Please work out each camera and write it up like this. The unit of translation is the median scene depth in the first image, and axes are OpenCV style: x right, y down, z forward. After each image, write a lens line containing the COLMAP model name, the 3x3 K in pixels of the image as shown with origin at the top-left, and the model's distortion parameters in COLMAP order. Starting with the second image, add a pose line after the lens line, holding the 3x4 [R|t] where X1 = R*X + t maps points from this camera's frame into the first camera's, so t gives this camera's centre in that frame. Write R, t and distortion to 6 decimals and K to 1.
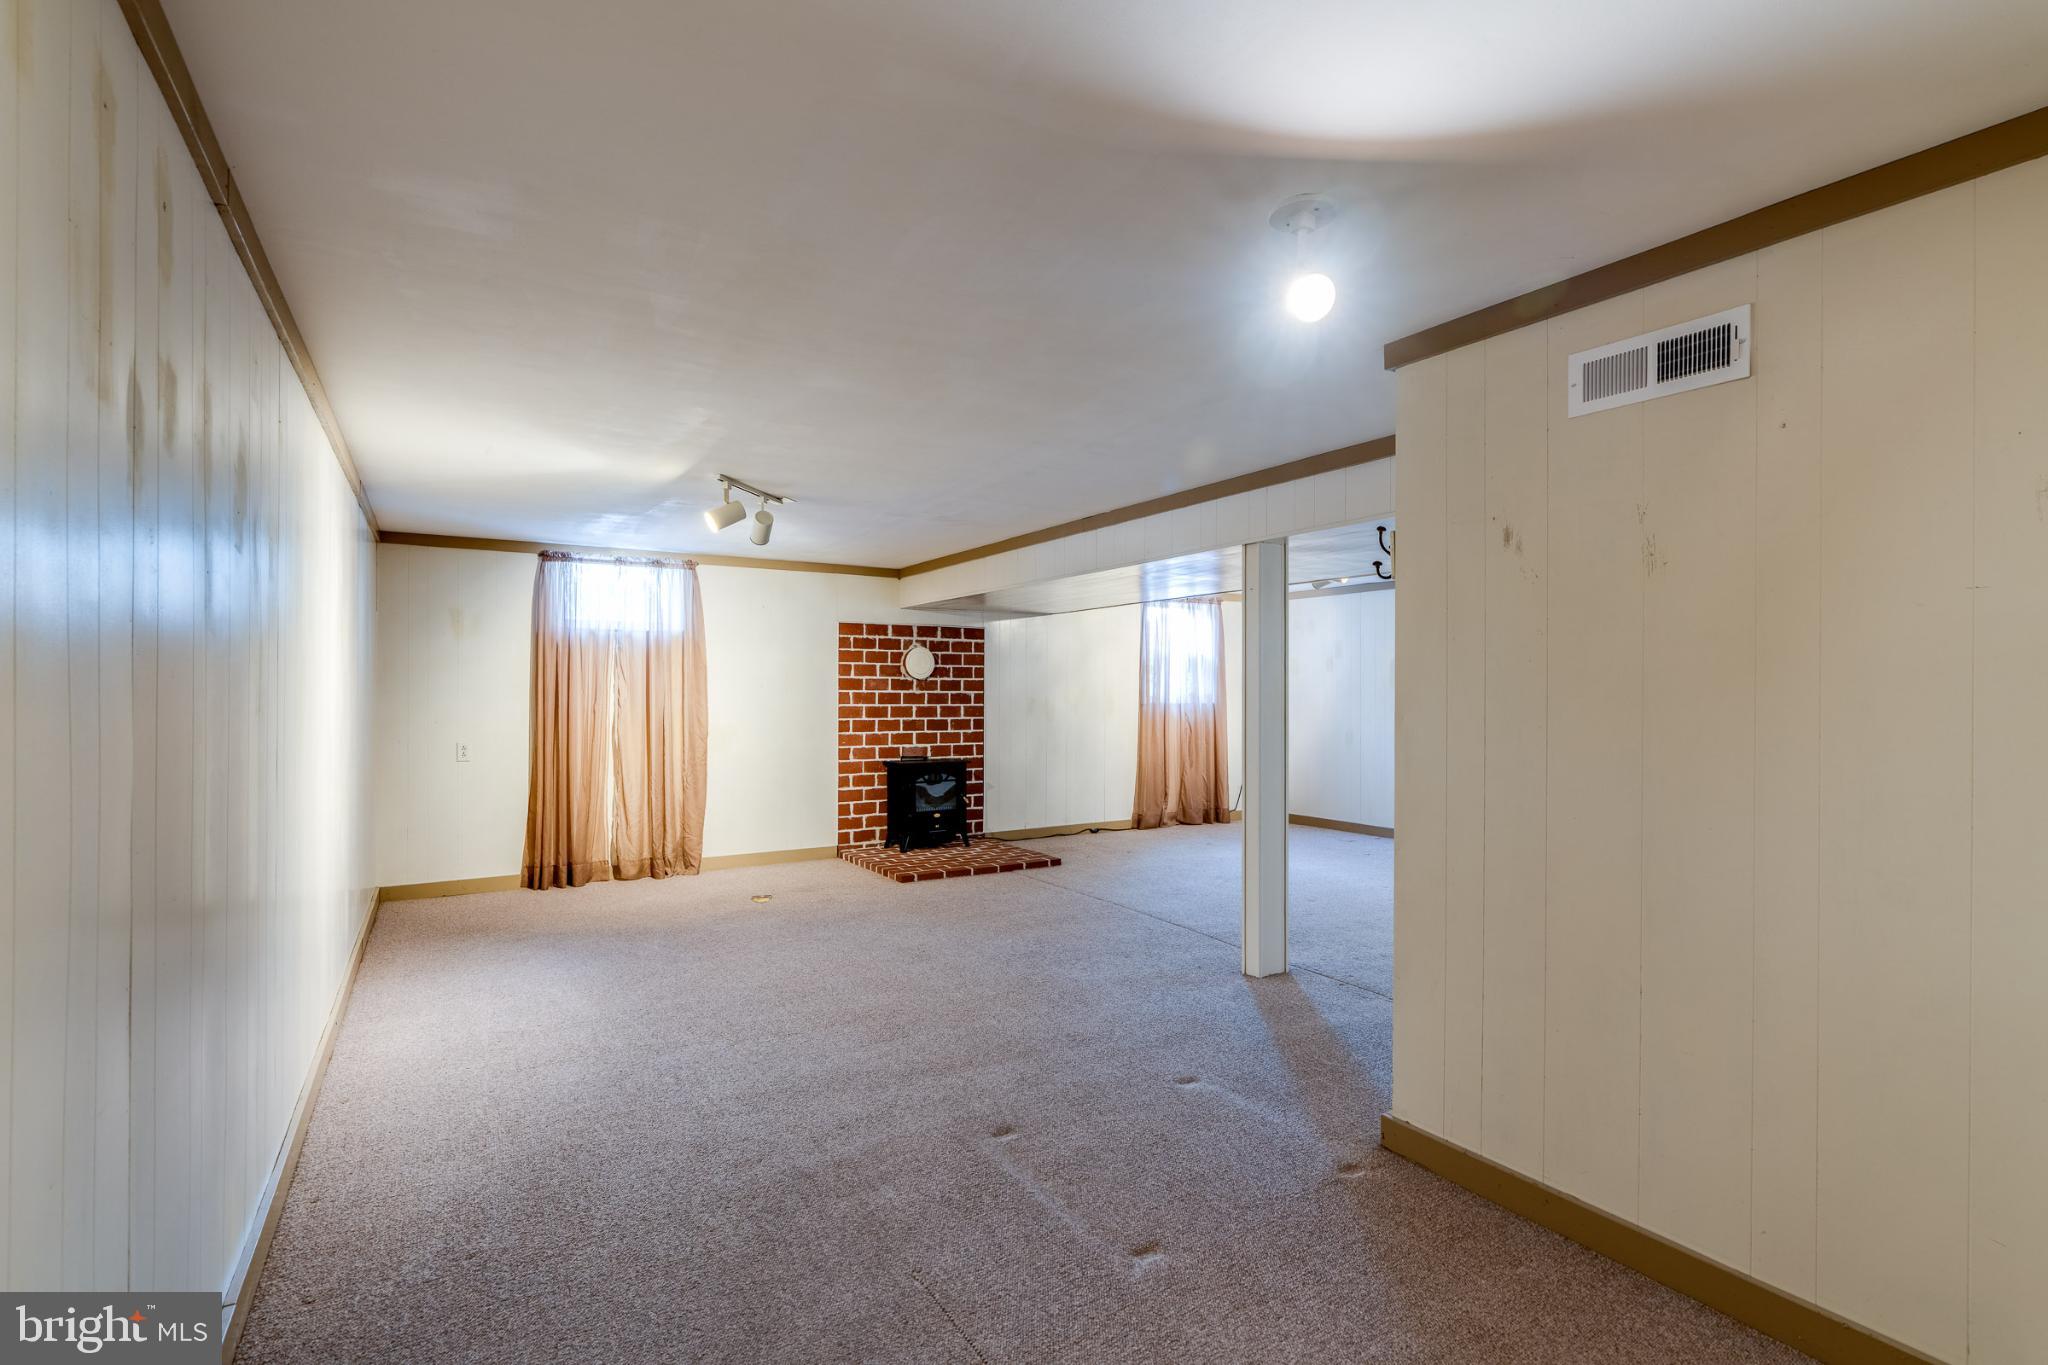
lens RADIAL K [[941.7, 0, 1031.3], [0, 941.7, 685.8], [0, 0, 1]] dist [-0.010412, 0.003860]
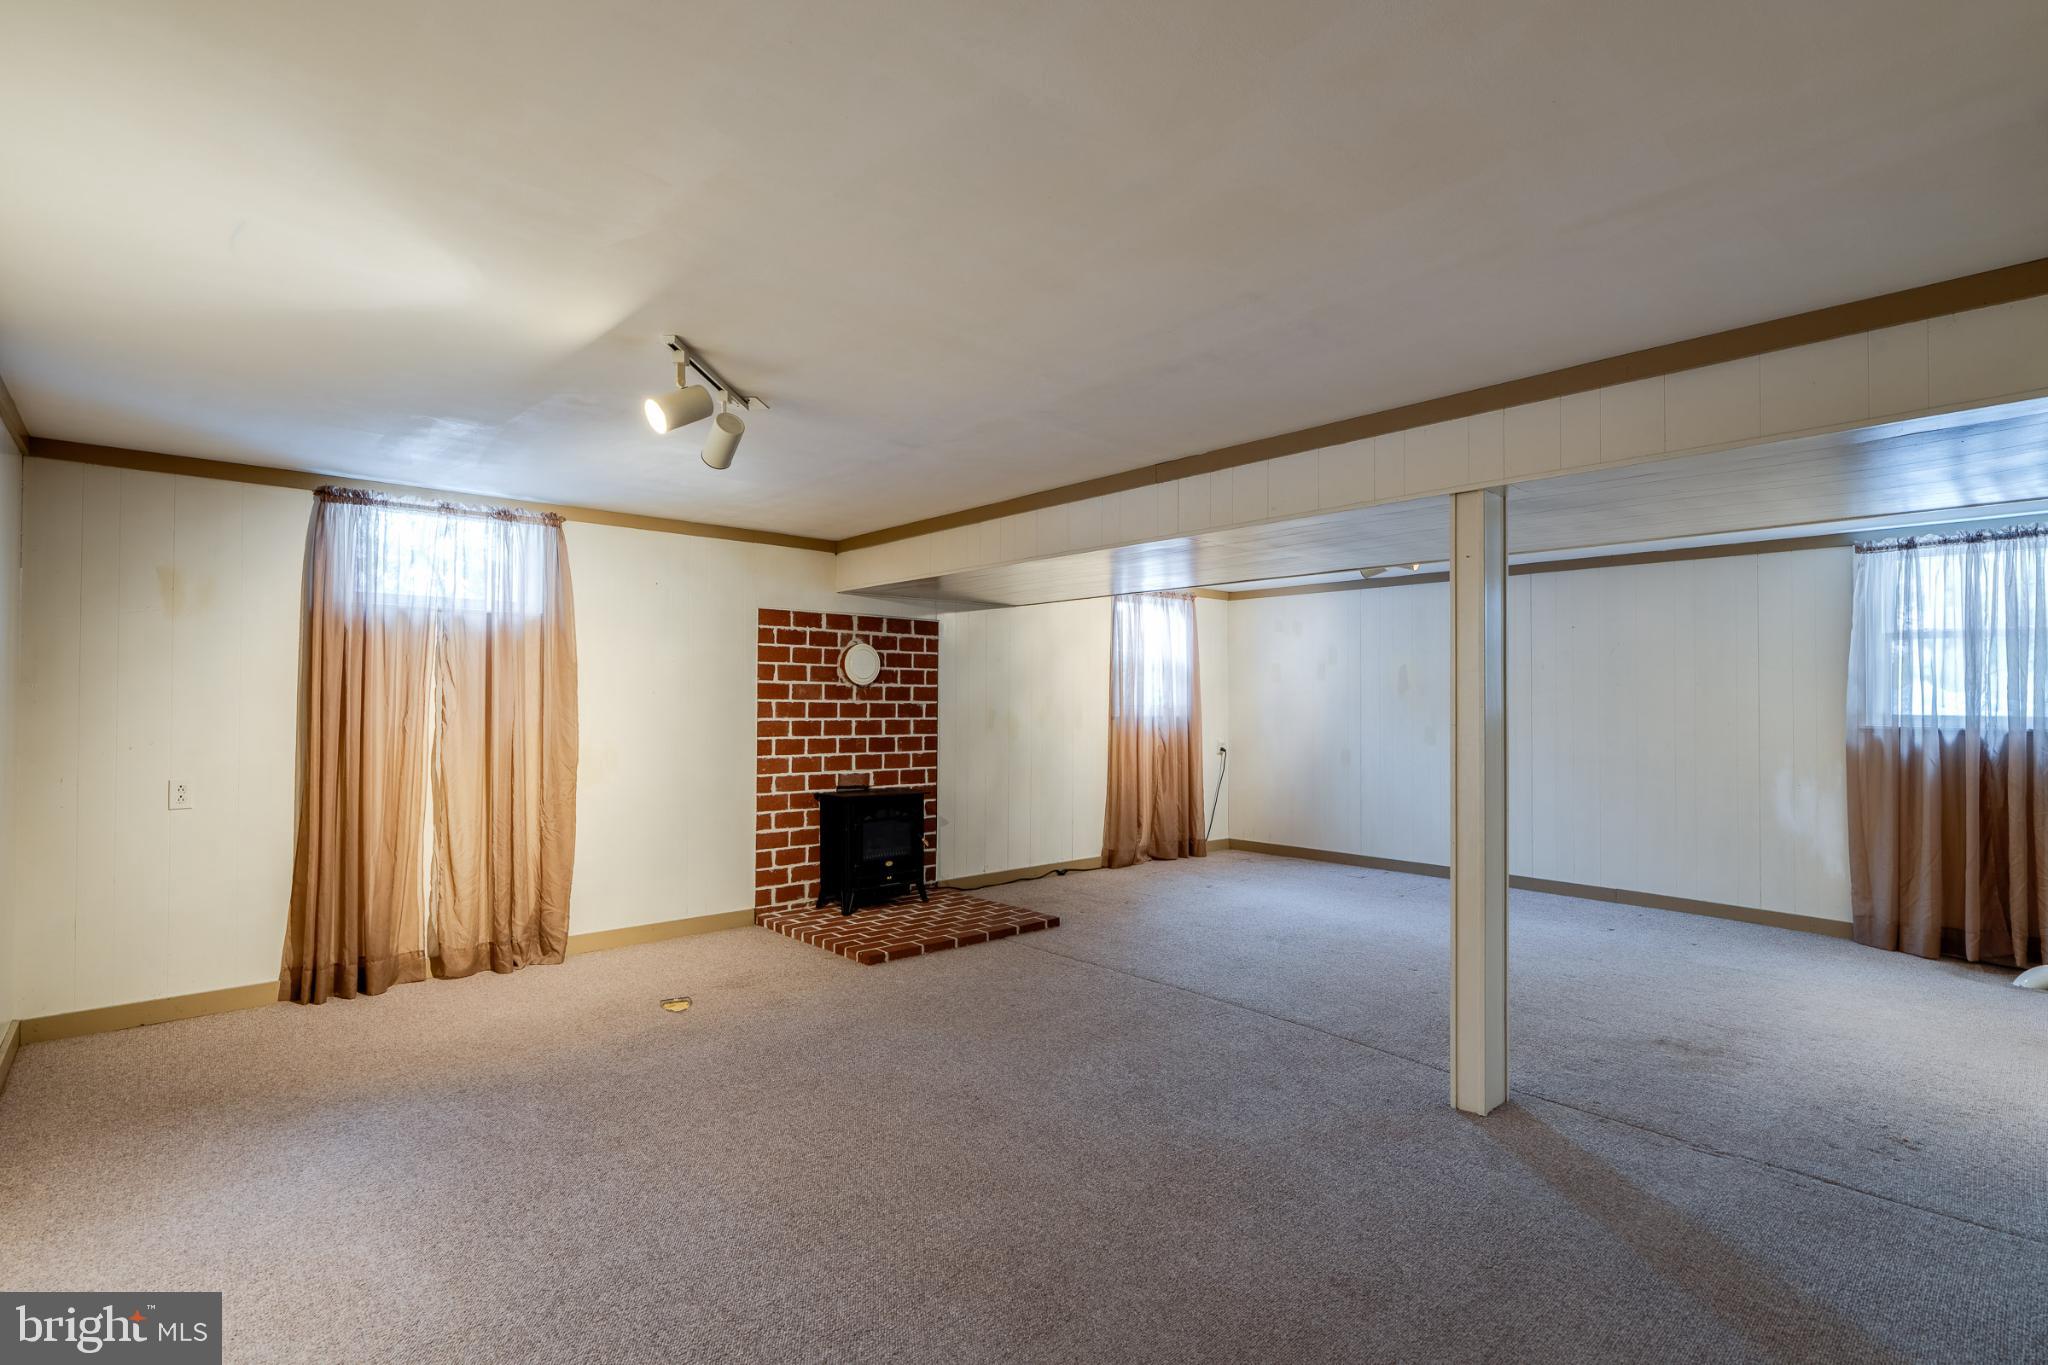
lens RADIAL K [[941.7, 0, 1019.9], [0, 941.7, 686.7], [0, 0, 1]] dist [-0.010412, 0.003860]
pose [[0.983553, 0.005806, 0.180525, -0.146024], [-0.004157, 0.999946, -0.009513, 0.000973], [-0.180570, 0.008606, 0.983524, 0.248252]]
